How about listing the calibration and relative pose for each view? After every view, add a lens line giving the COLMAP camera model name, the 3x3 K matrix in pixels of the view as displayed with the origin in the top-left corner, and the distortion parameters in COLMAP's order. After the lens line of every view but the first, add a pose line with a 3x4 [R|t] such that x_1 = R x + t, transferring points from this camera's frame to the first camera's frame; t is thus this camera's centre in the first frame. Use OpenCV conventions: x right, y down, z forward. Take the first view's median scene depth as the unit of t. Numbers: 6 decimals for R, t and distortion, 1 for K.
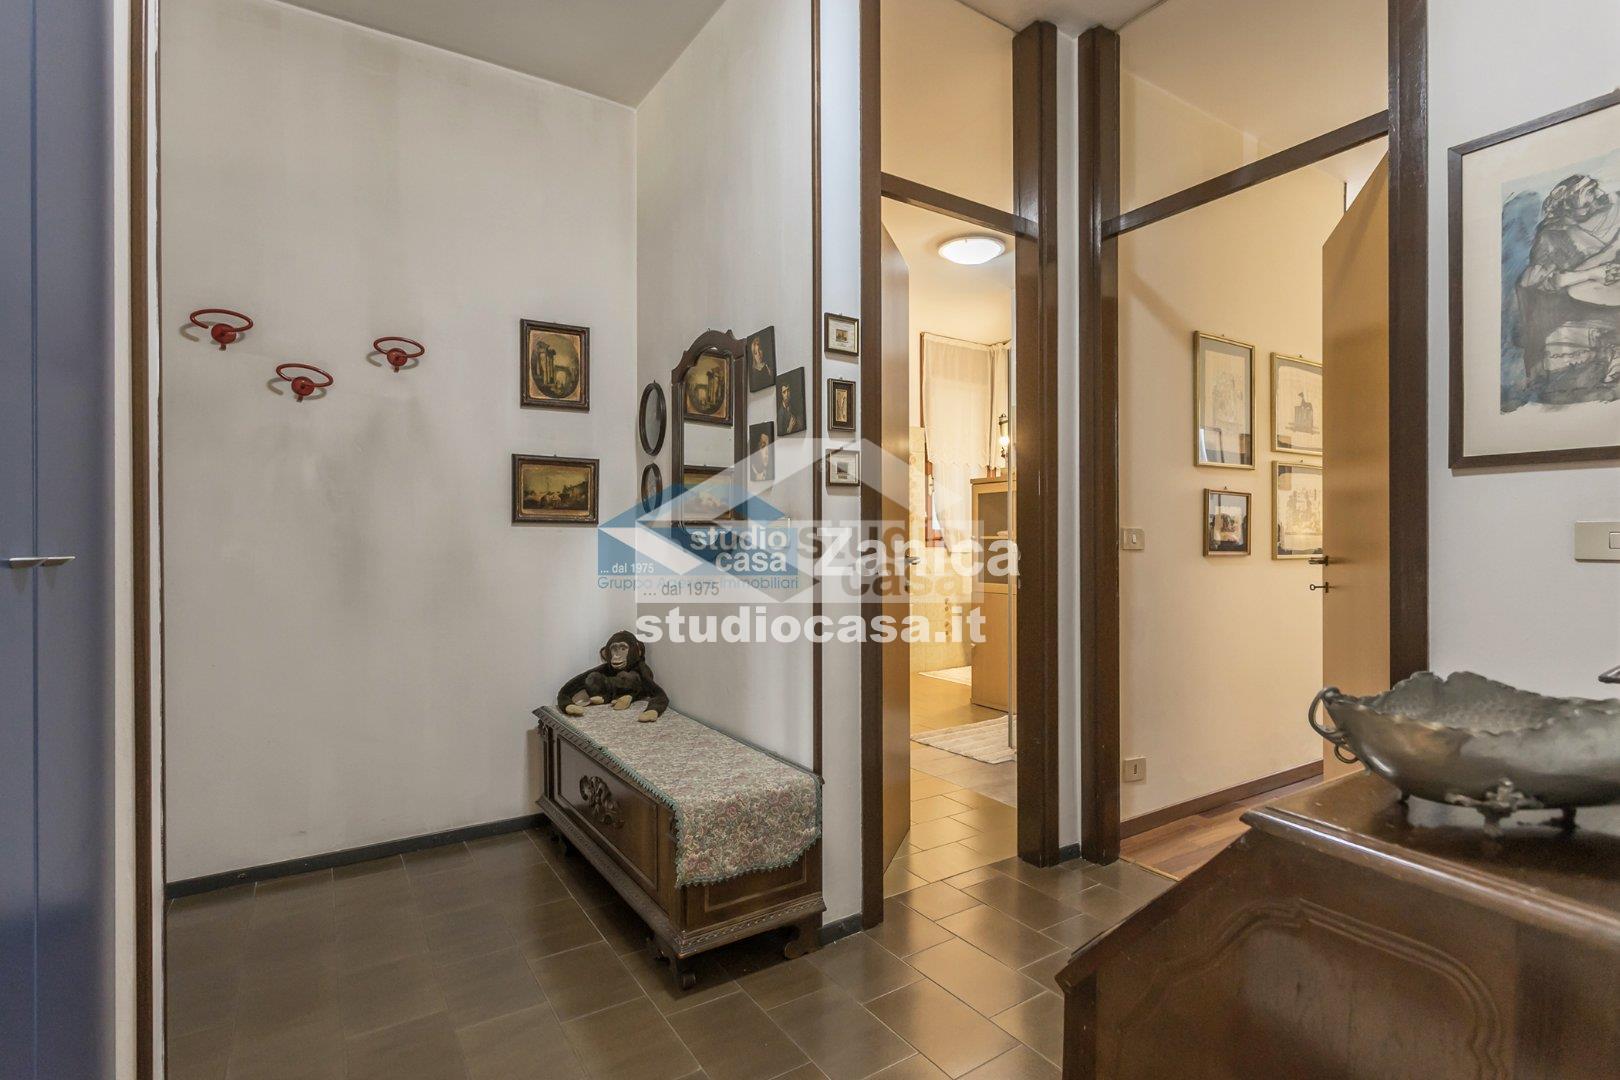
lens RADIAL K [[777.8, 0, 813.1], [0, 777.8, 544.6], [0, 0, 1]] dist [0.000703, -0.001153]
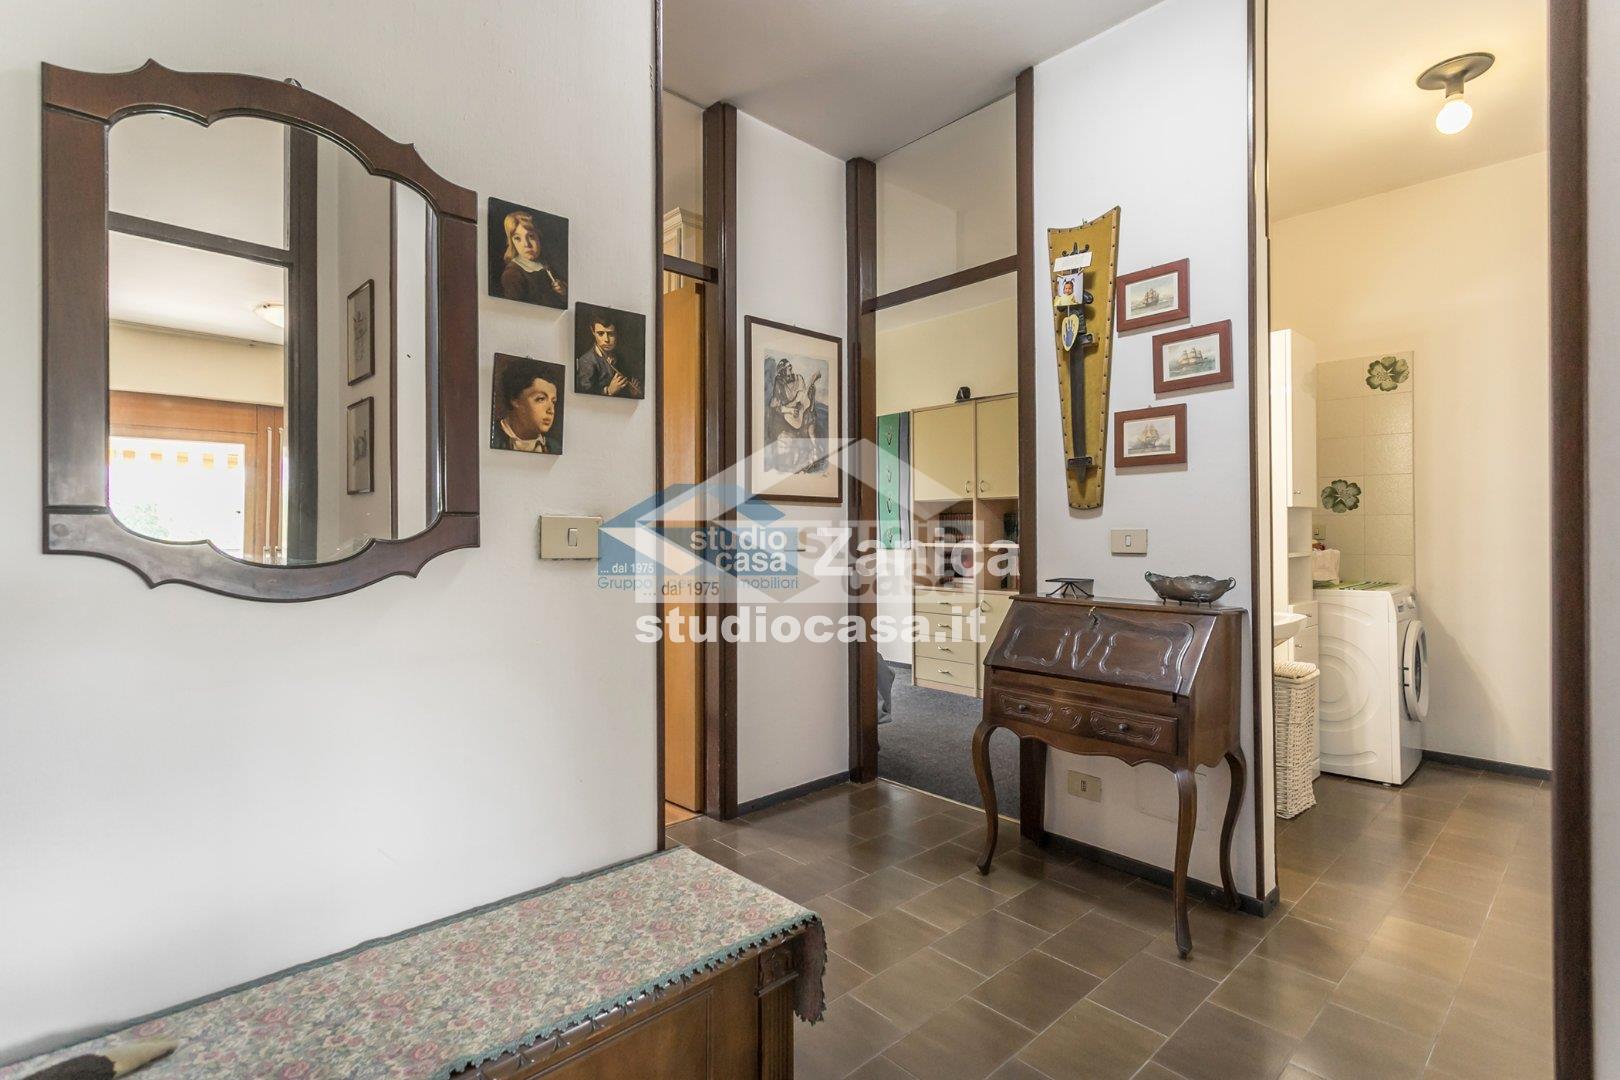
lens RADIAL K [[777.8, 0, 818.1], [0, 777.8, 528.5], [0, 0, 1]] dist [0.000703, -0.001153]
pose [[-0.166404, 0.006216, 0.986038, -0.757444], [0.003625, 0.999977, -0.005692, -0.019383], [-0.986051, 0.002628, -0.166423, 0.940866]]
